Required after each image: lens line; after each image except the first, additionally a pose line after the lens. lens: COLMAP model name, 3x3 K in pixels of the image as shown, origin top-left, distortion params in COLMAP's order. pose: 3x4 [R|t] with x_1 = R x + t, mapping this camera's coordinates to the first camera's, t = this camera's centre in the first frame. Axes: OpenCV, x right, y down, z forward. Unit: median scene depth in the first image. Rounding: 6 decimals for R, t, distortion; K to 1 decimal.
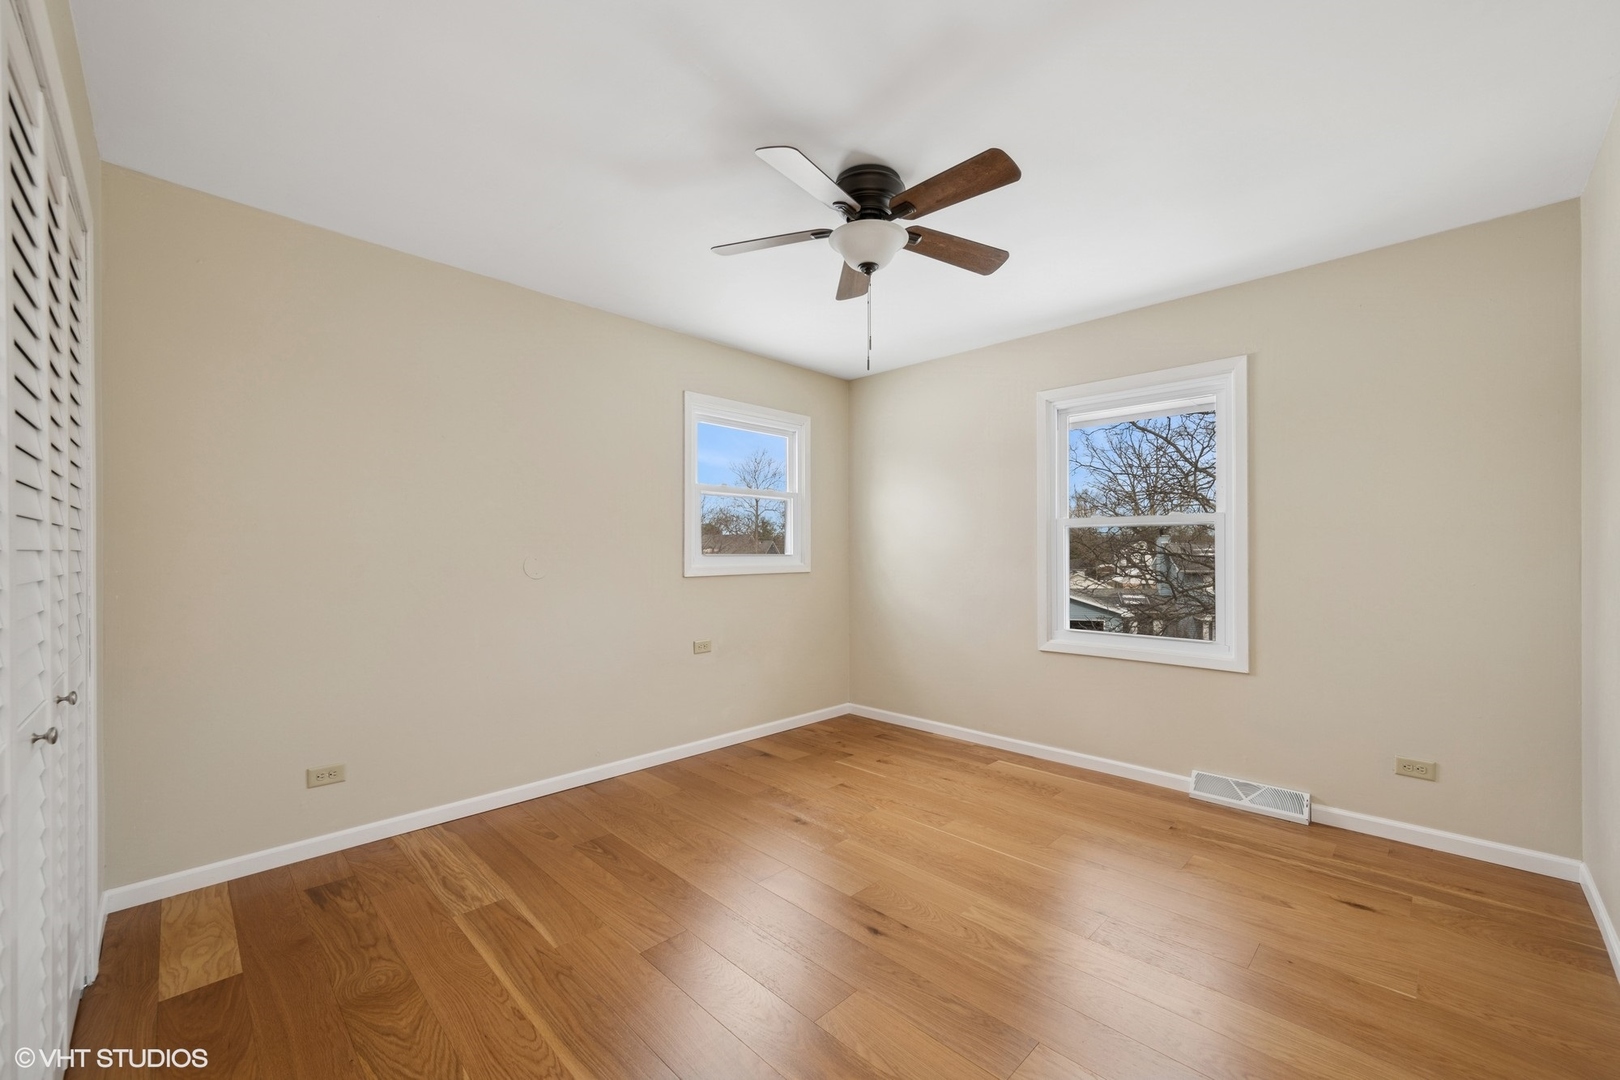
lens RADIAL K [[638.8, 0, 811.5], [0, 638.8, 544.4], [0, 0, 1]] dist [-0.002866, -0.000228]
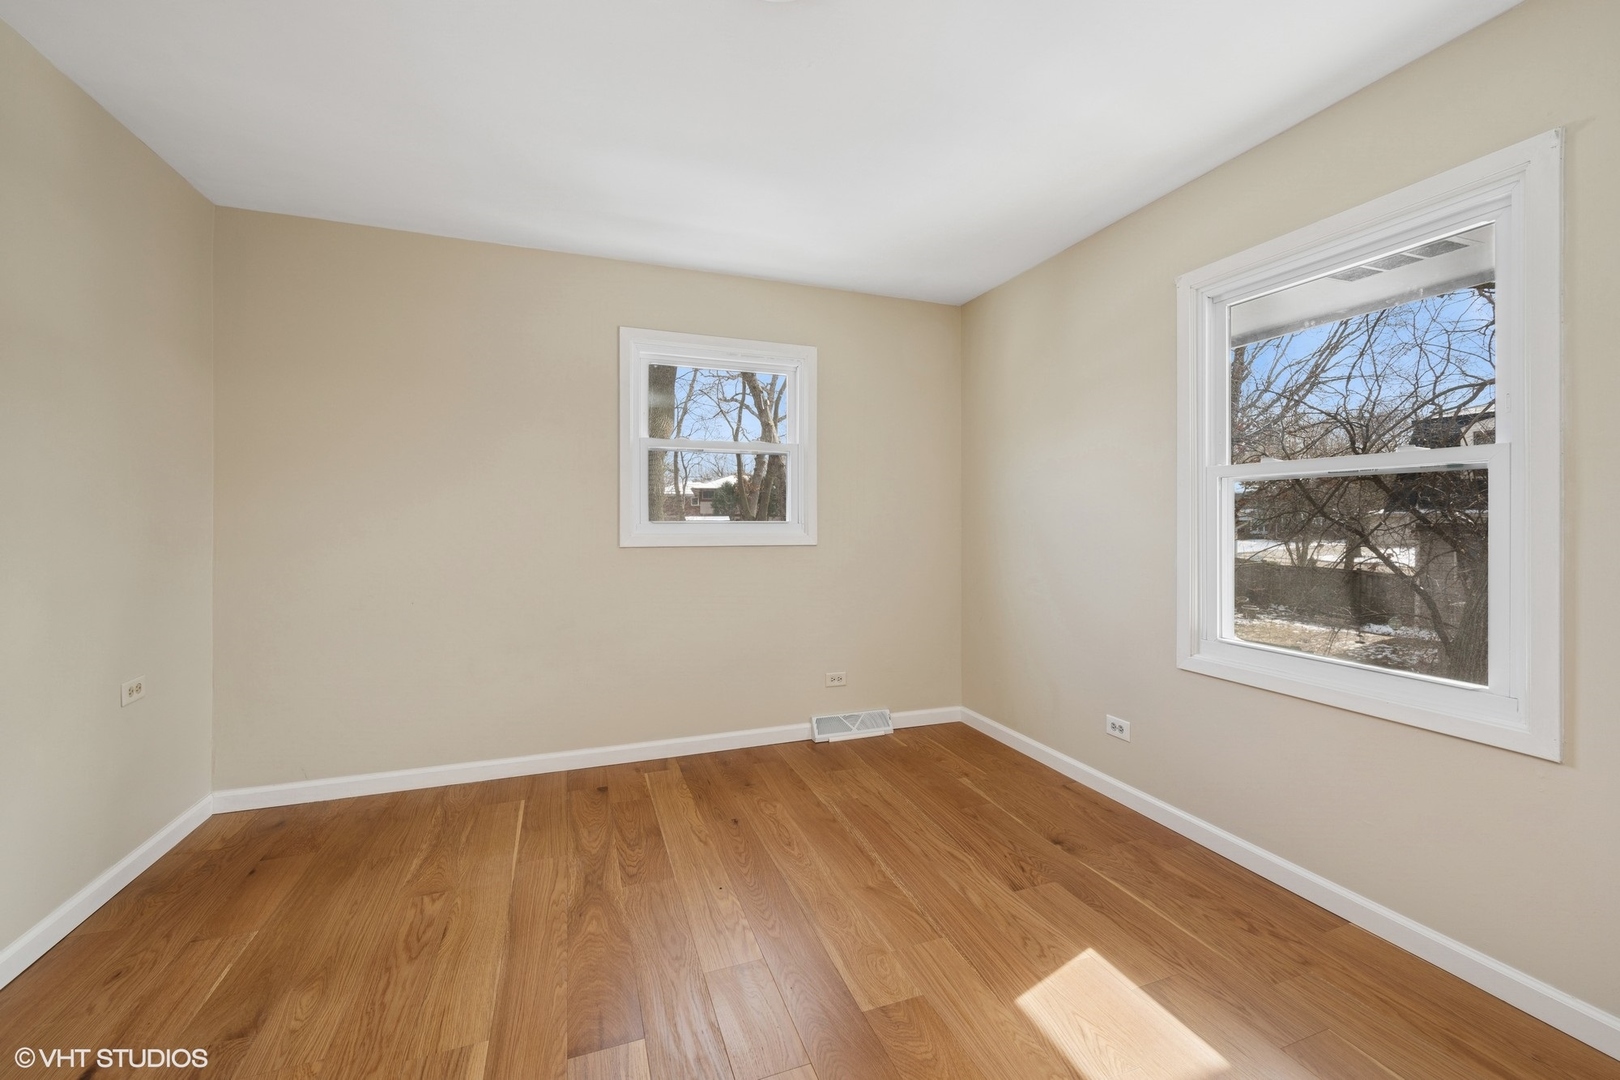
lens RADIAL K [[638.8, 0, 813.3], [0, 638.8, 522.1], [0, 0, 1]] dist [-0.002866, -0.000228]
pose [[0.915794, 0.008739, -0.401553, 0.315322], [-0.000565, 0.999790, 0.020470, -0.000161], [0.401647, -0.018519, 0.915607, 0.274913]]
